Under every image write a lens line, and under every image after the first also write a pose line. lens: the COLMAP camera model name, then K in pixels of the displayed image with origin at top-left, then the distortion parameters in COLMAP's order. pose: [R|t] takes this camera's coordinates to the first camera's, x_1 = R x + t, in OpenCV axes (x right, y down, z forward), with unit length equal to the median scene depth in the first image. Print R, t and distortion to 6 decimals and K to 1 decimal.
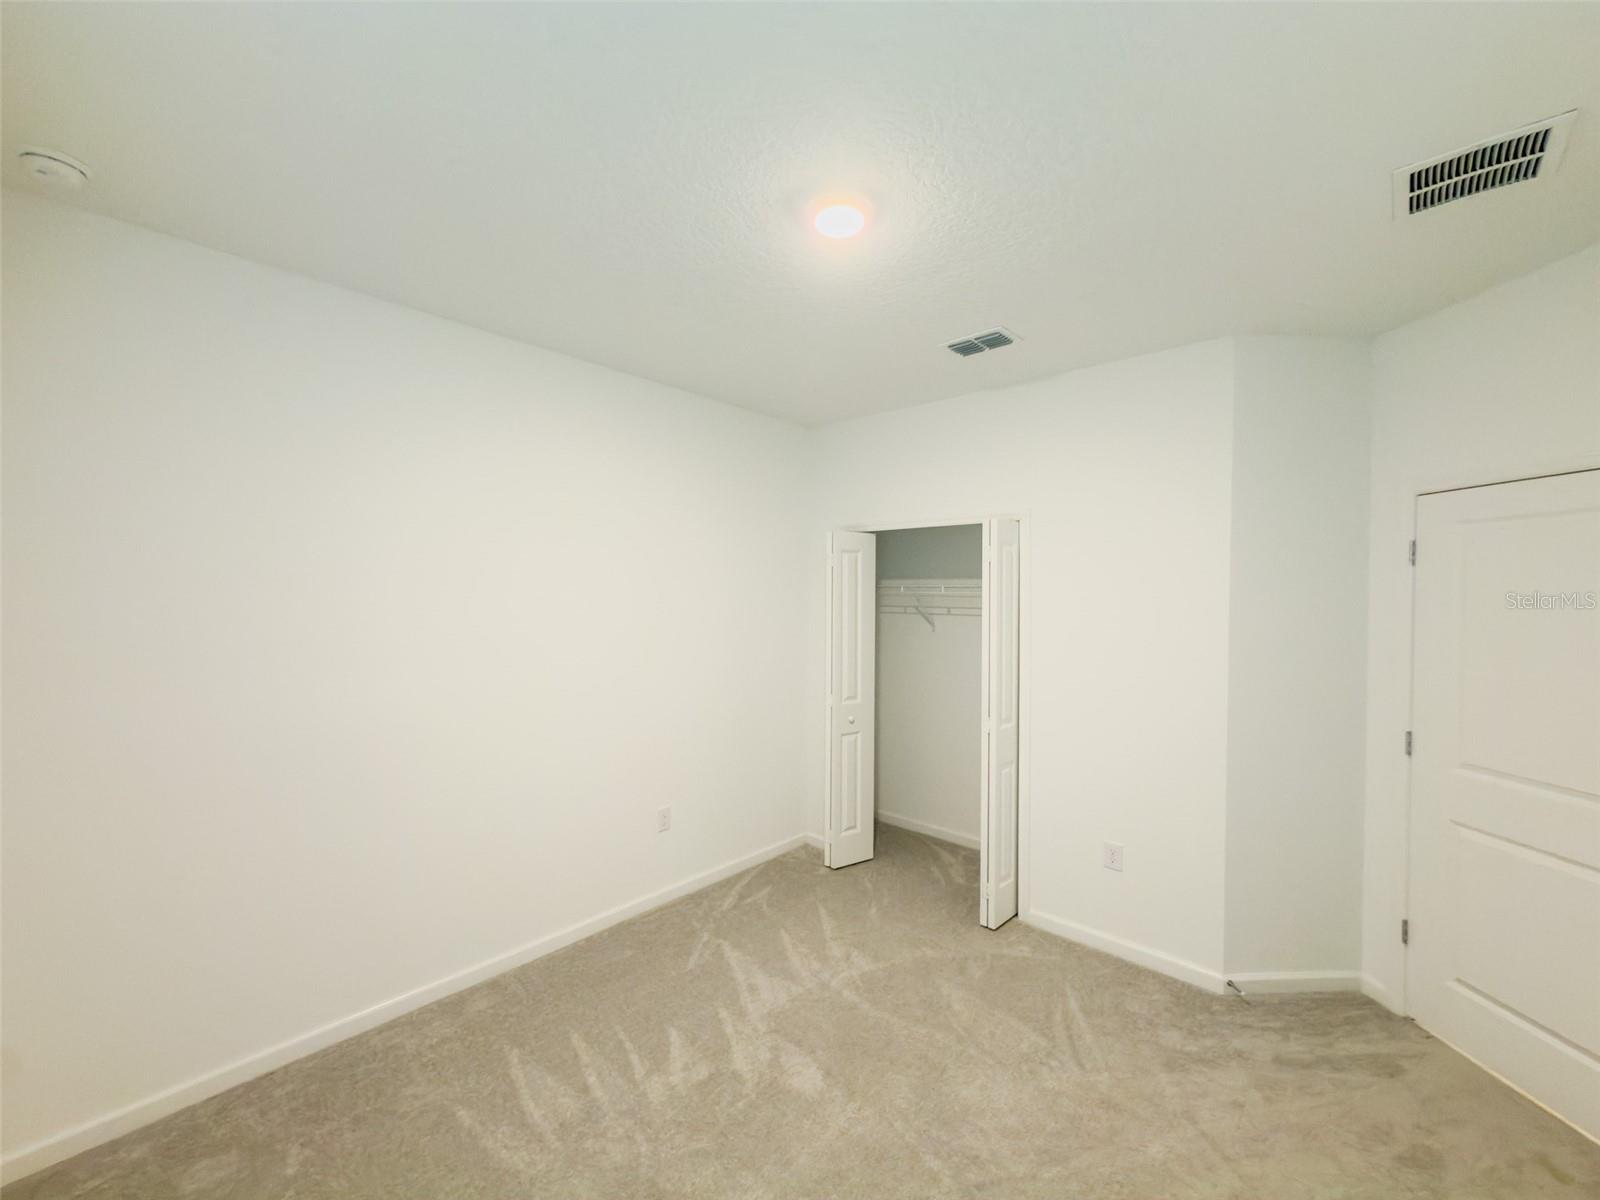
lens RADIAL K [[646.0, 0, 803.6], [0, 646.0, 597.5], [0, 0, 1]] dist [-0.002606, 0.000323]
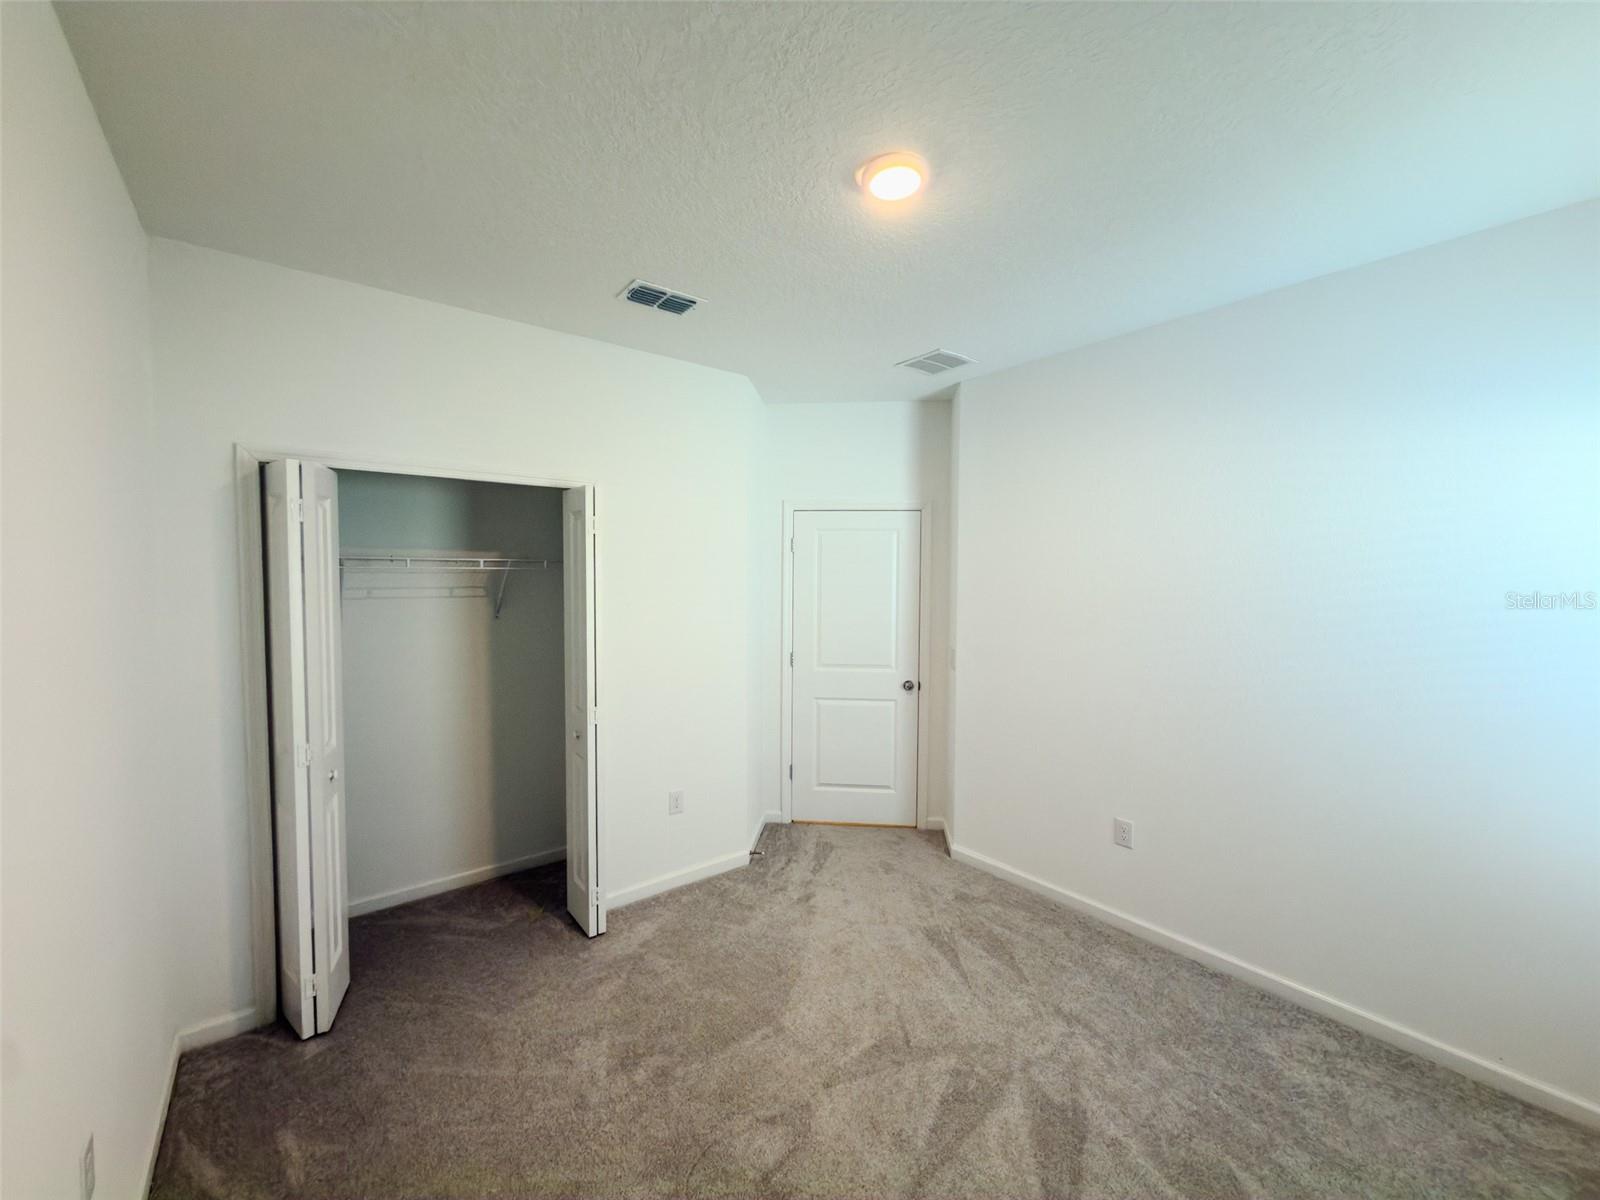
lens RADIAL K [[646.0, 0, 803.6], [0, 646.0, 597.5], [0, 0, 1]] dist [-0.002606, 0.000323]
pose [[0.153236, -0.036635, 0.987510, -0.706058], [0.017205, 0.999260, 0.034401, 0.012324], [-0.988040, 0.011718, 0.153752, 0.726620]]
